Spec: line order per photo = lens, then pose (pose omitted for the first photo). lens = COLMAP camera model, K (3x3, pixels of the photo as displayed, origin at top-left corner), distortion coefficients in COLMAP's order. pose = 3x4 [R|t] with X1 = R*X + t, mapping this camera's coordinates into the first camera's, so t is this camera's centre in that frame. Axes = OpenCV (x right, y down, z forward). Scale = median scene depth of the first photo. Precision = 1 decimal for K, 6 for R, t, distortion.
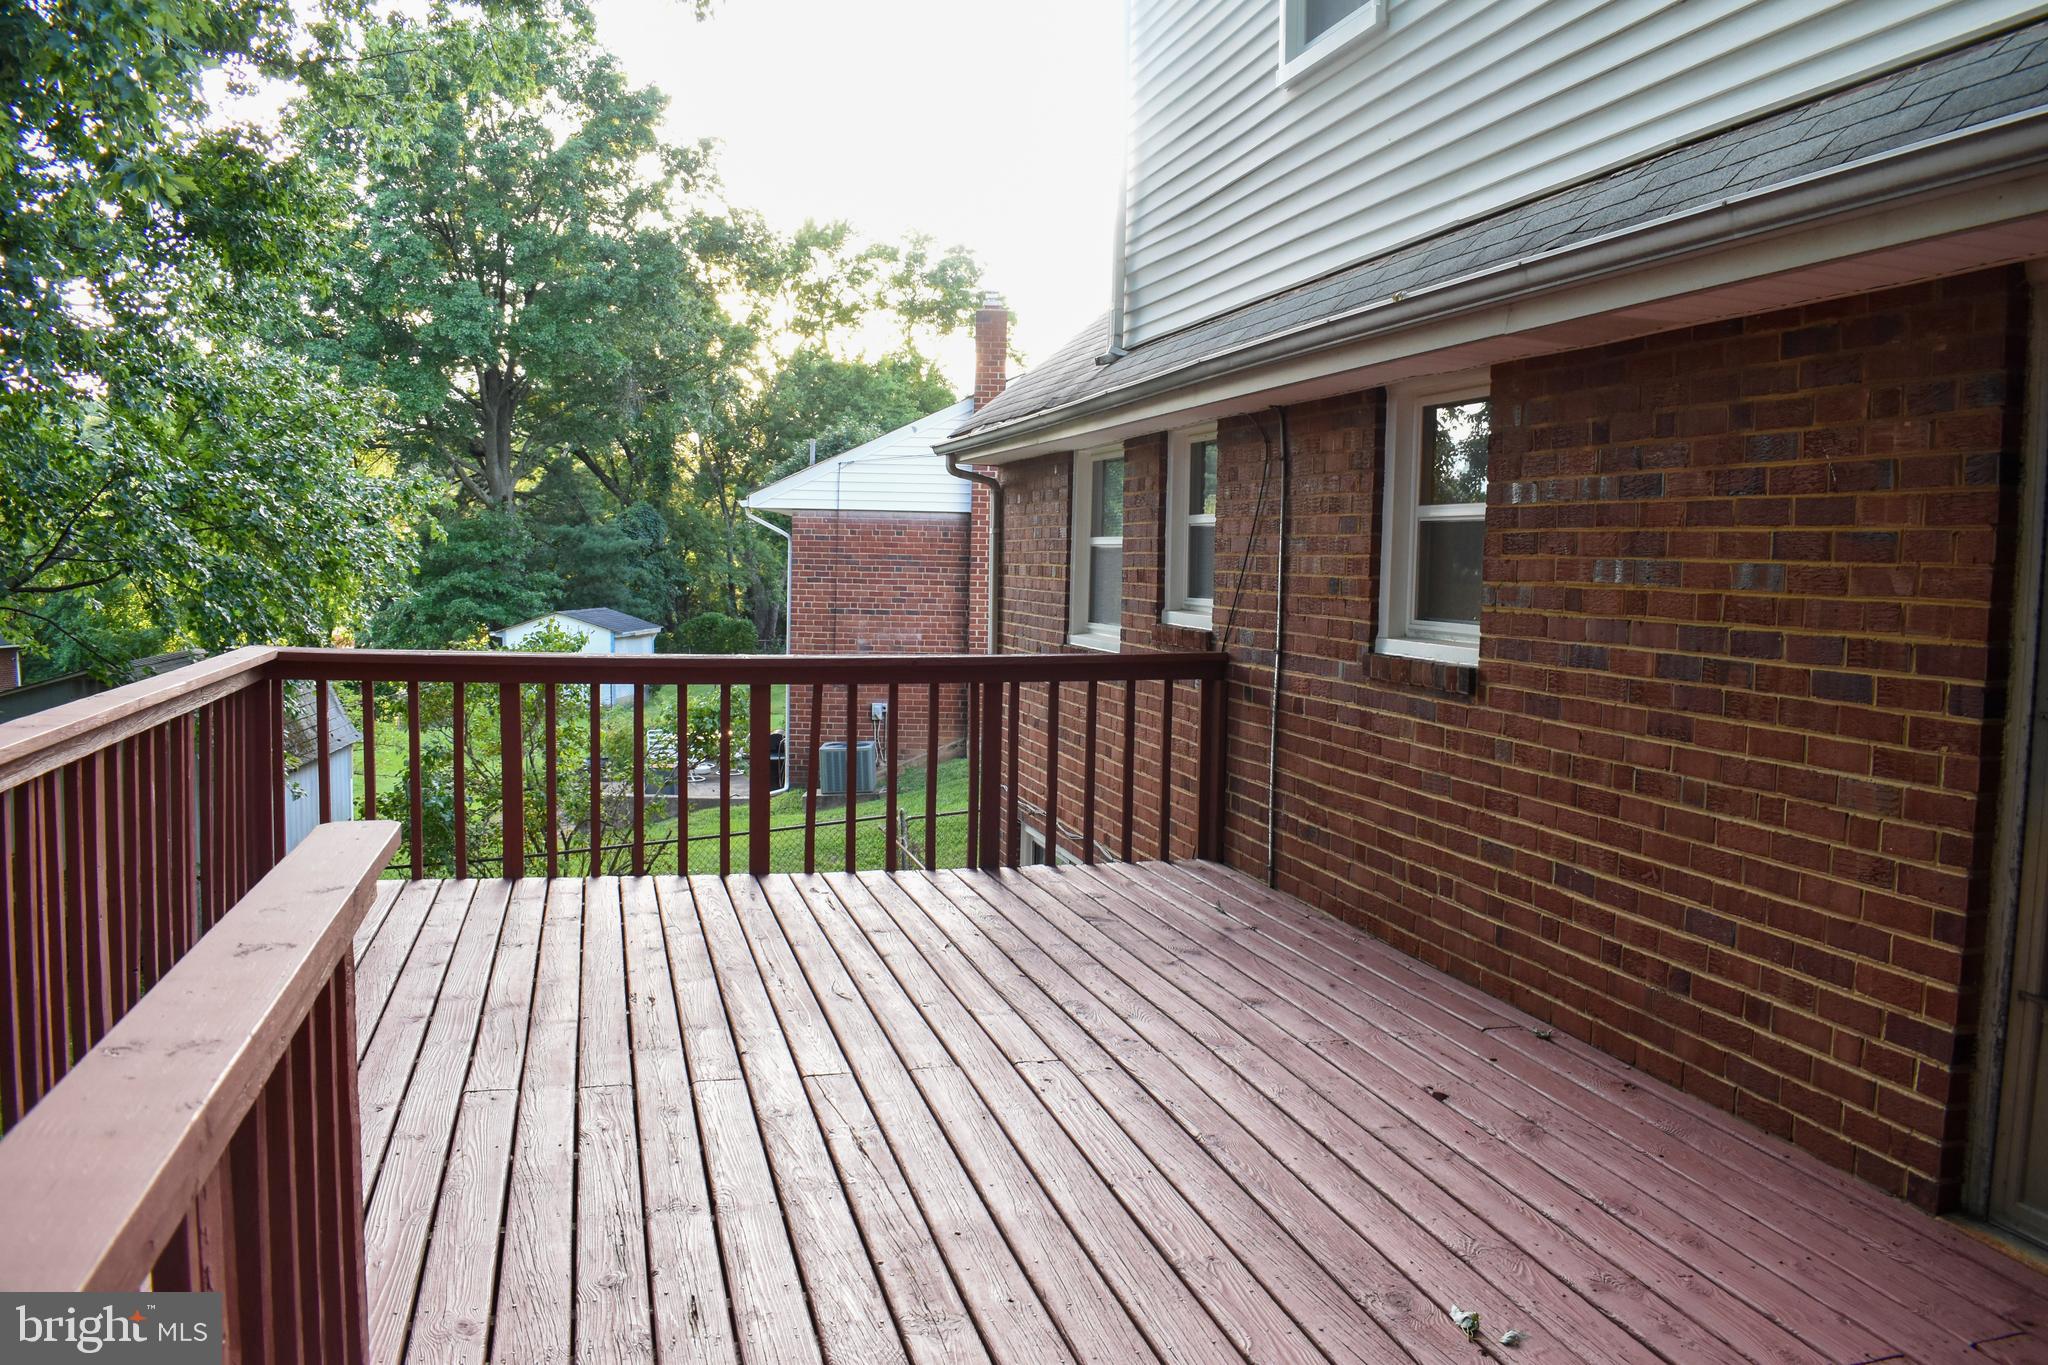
lens RADIAL K [[1614.9, 0, 1024.0], [0, 1614.9, 682.5], [0, 0, 1]] dist [-0.083915, 0.010581]
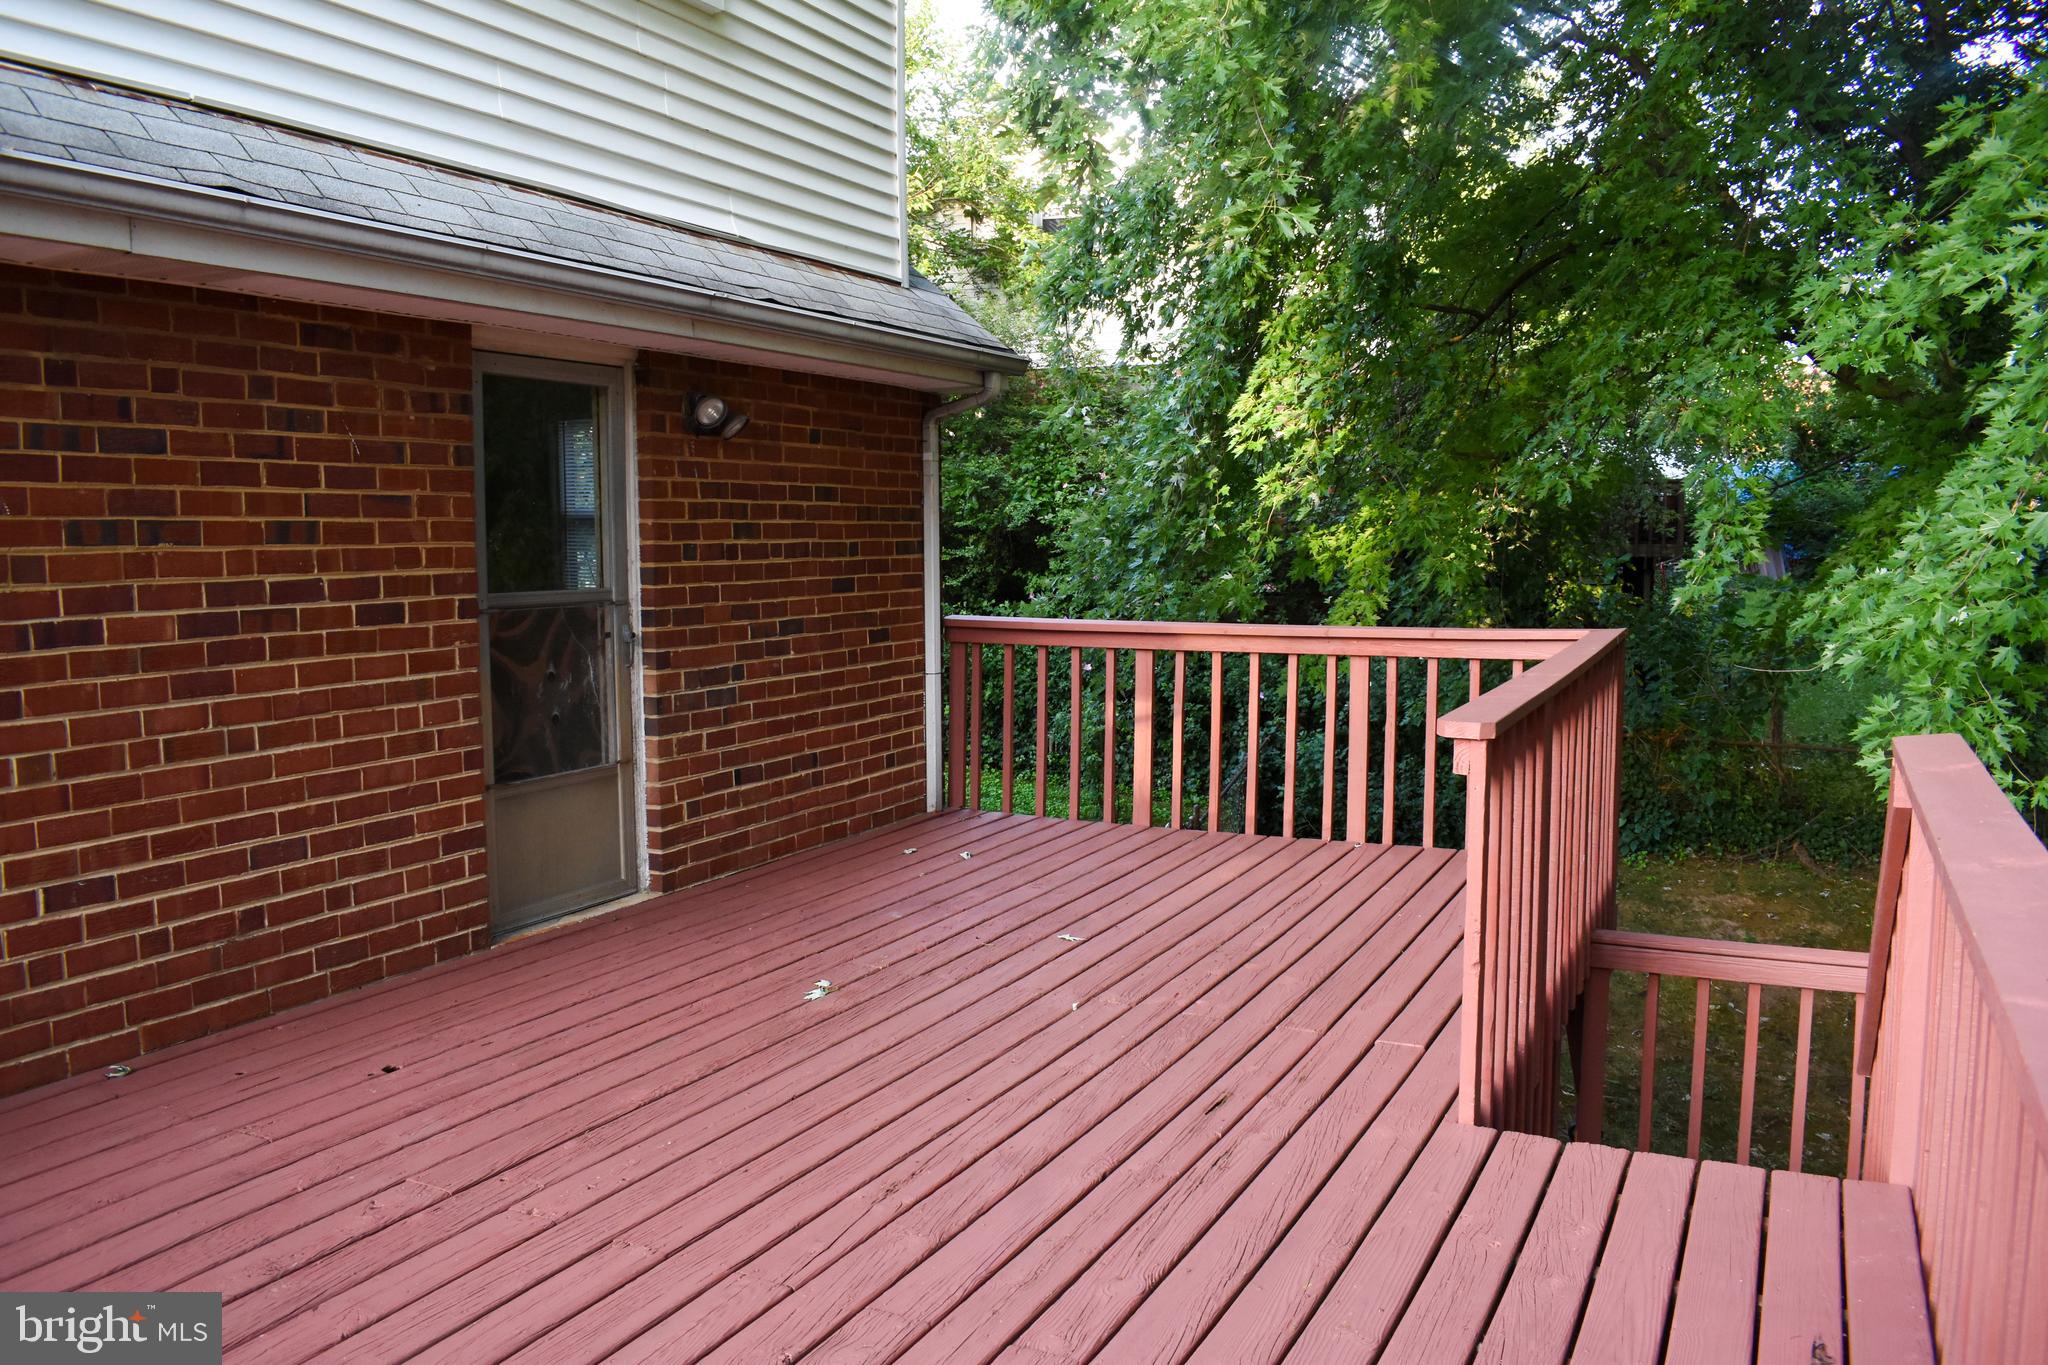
lens RADIAL K [[1614.9, 0, 1024.0], [0, 1614.9, 682.5], [0, 0, 1]] dist [-0.083915, 0.010581]
pose [[-0.754746, -0.079254, 0.651212, -0.711905], [0.039477, 0.985389, 0.165678, -0.132868], [-0.654828, 0.150752, -0.740590, 1.569815]]
